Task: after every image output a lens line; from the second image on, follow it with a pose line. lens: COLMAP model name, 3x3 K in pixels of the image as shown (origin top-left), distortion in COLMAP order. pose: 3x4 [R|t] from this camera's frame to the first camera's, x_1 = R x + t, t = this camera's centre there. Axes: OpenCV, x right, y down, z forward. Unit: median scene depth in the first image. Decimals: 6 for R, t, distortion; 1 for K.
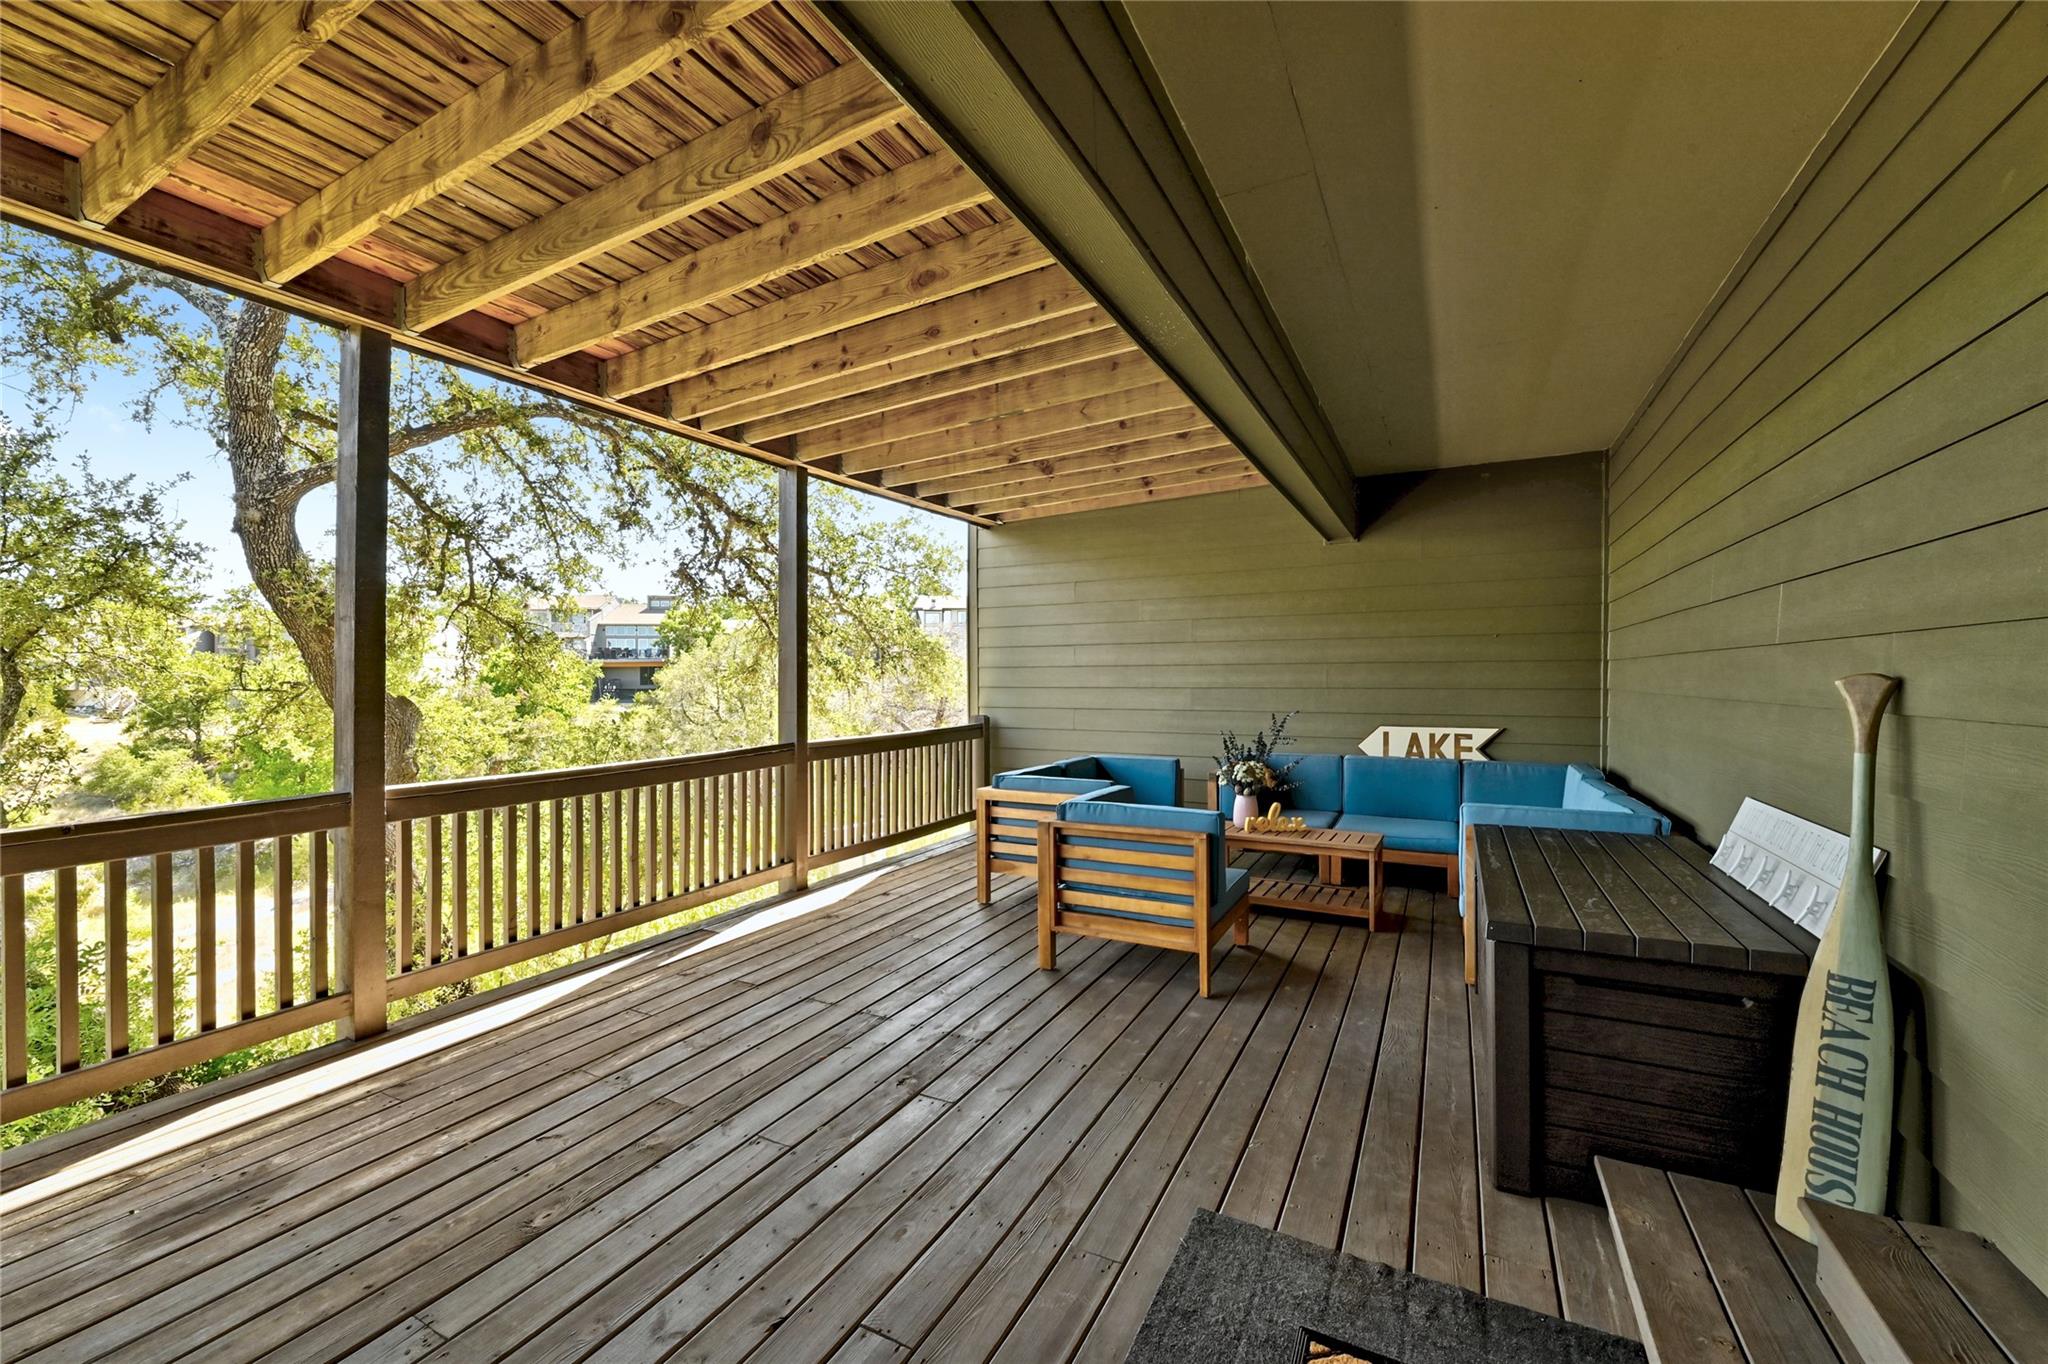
lens RADIAL K [[807.8, 0, 1032.0], [0, 807.8, 682.4], [0, 0, 1]] dist [0.002605, 0.000590]
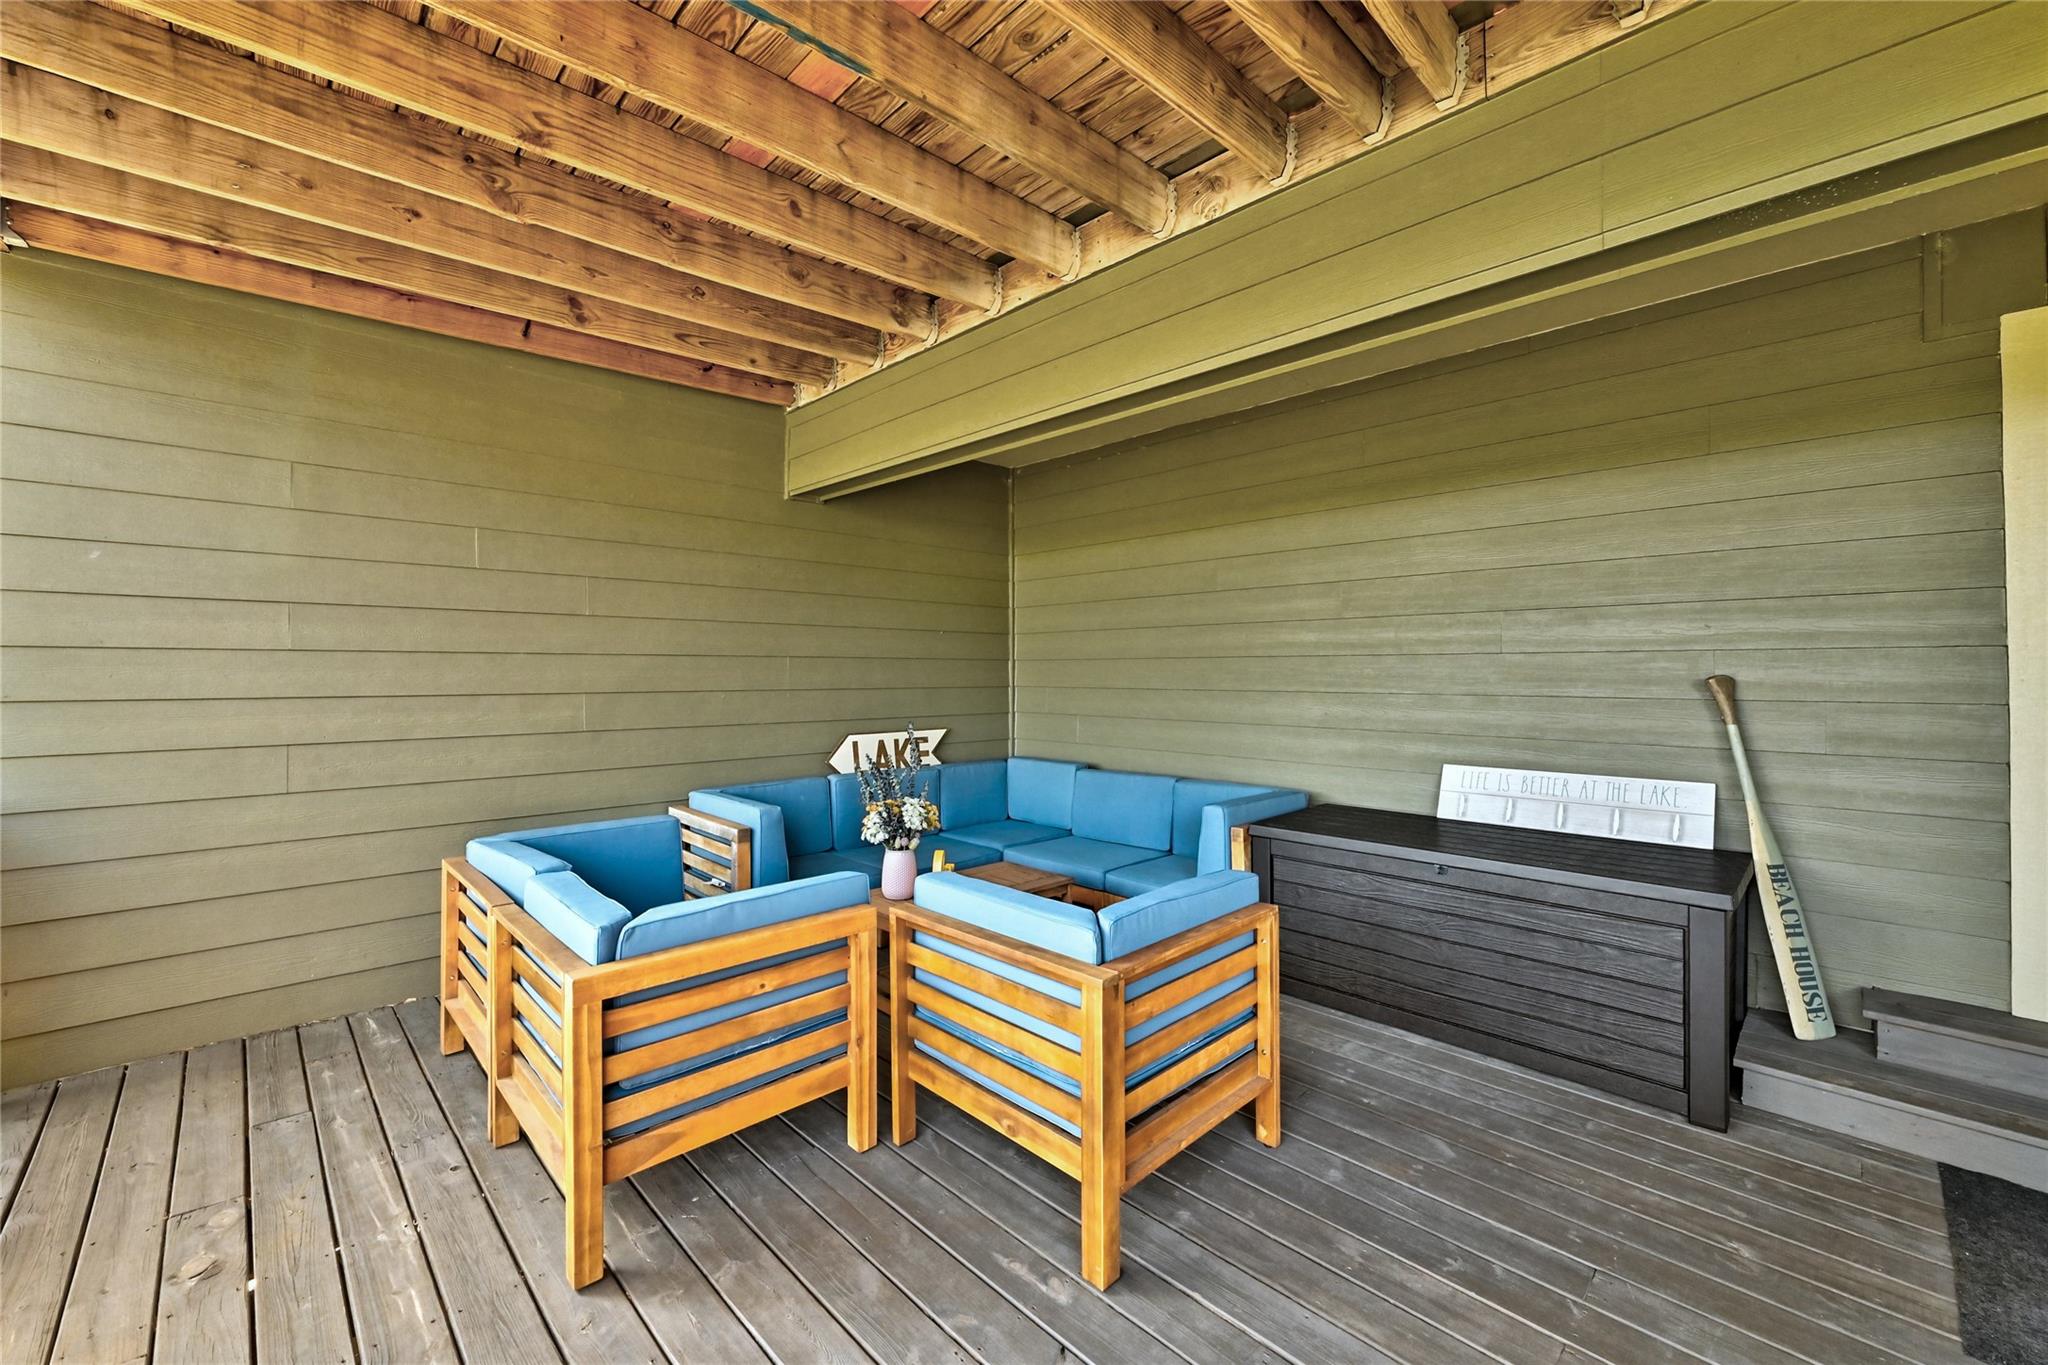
lens RADIAL K [[807.8, 0, 1027.3], [0, 807.8, 678.8], [0, 0, 1]] dist [0.002605, 0.000590]
pose [[0.313743, -0.004549, 0.949497, -0.304746], [0.005748, 0.999979, 0.002891, -0.004794], [-0.949490, 0.004551, 0.313763, 0.598295]]
